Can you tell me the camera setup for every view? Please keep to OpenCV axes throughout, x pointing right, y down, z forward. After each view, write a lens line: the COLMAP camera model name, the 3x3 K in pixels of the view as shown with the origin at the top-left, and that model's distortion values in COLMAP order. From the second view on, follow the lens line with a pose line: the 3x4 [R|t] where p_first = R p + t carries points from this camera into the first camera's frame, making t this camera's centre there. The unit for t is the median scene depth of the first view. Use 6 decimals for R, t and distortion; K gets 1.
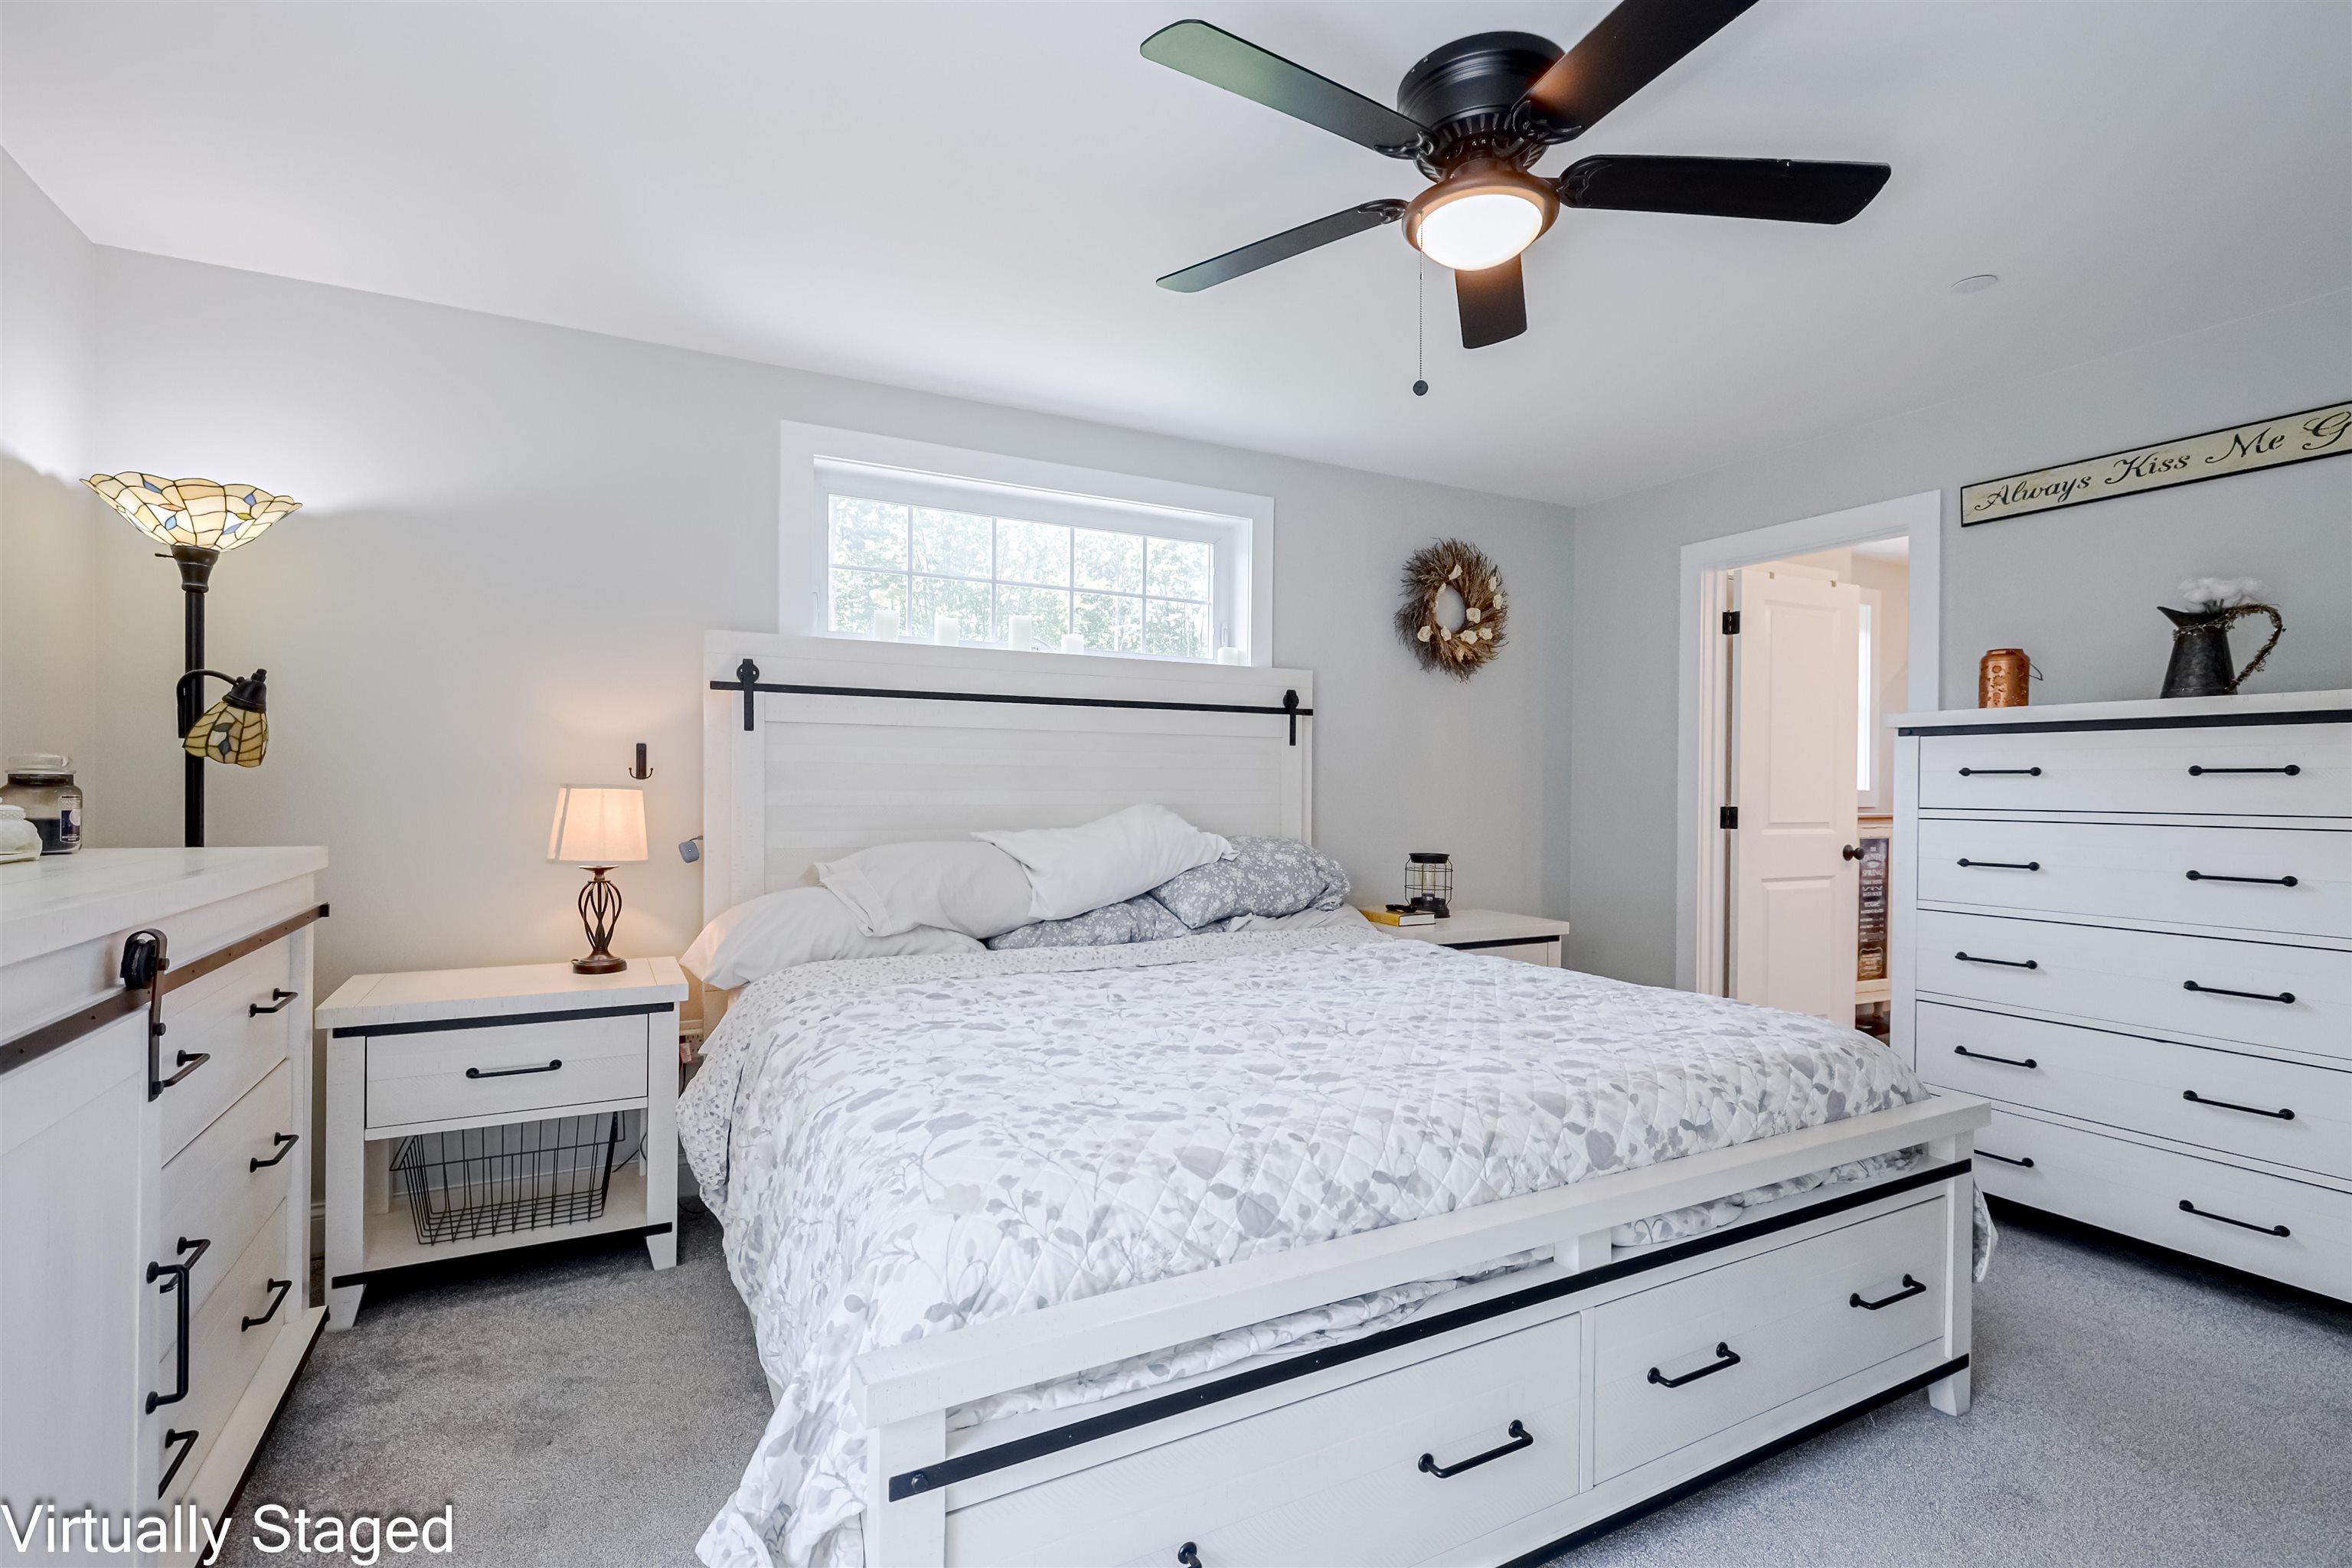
lens RADIAL K [[1046.9, 0, 1153.7], [0, 1046.9, 803.8], [0, 0, 1]] dist [-0.003153, 0.000324]
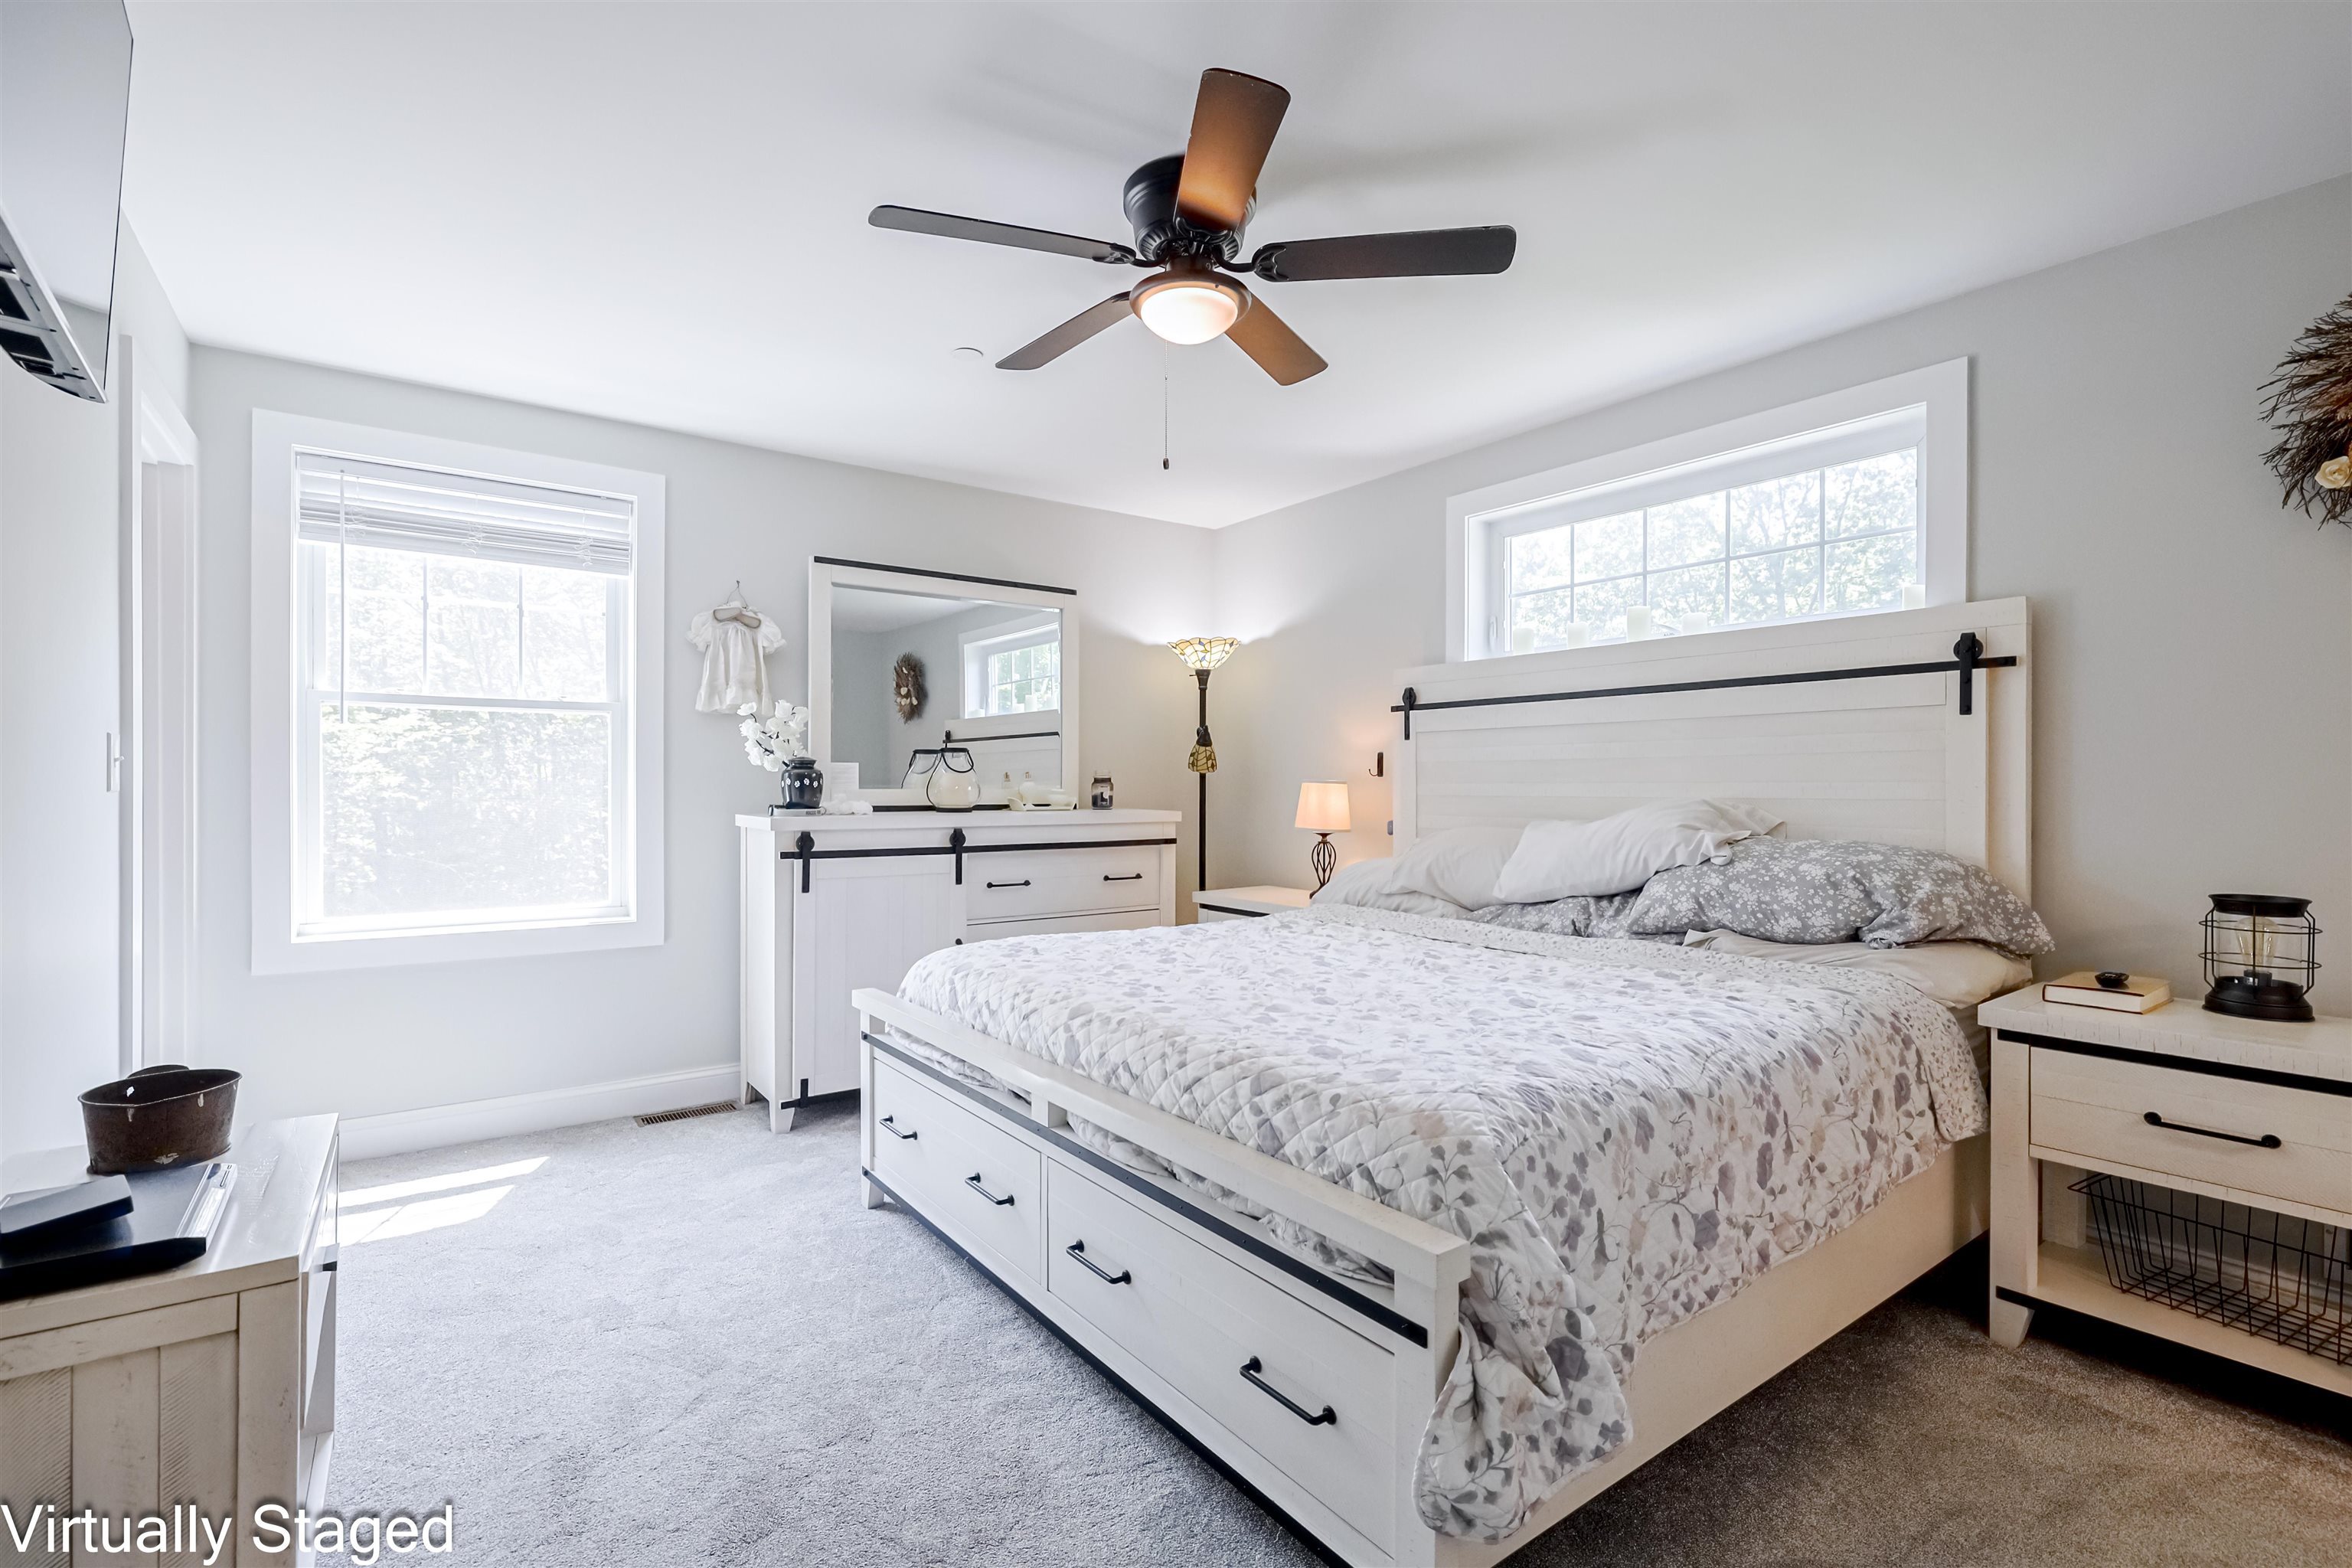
lens RADIAL K [[1046.9, 0, 1154.2], [0, 1046.9, 774.6], [0, 0, 1]] dist [-0.003153, 0.000324]
pose [[0.149534, -0.015892, -0.988629, 0.906512], [-0.014630, 0.999726, -0.018284, 0.004867], [0.988648, 0.017198, 0.149260, 0.469509]]
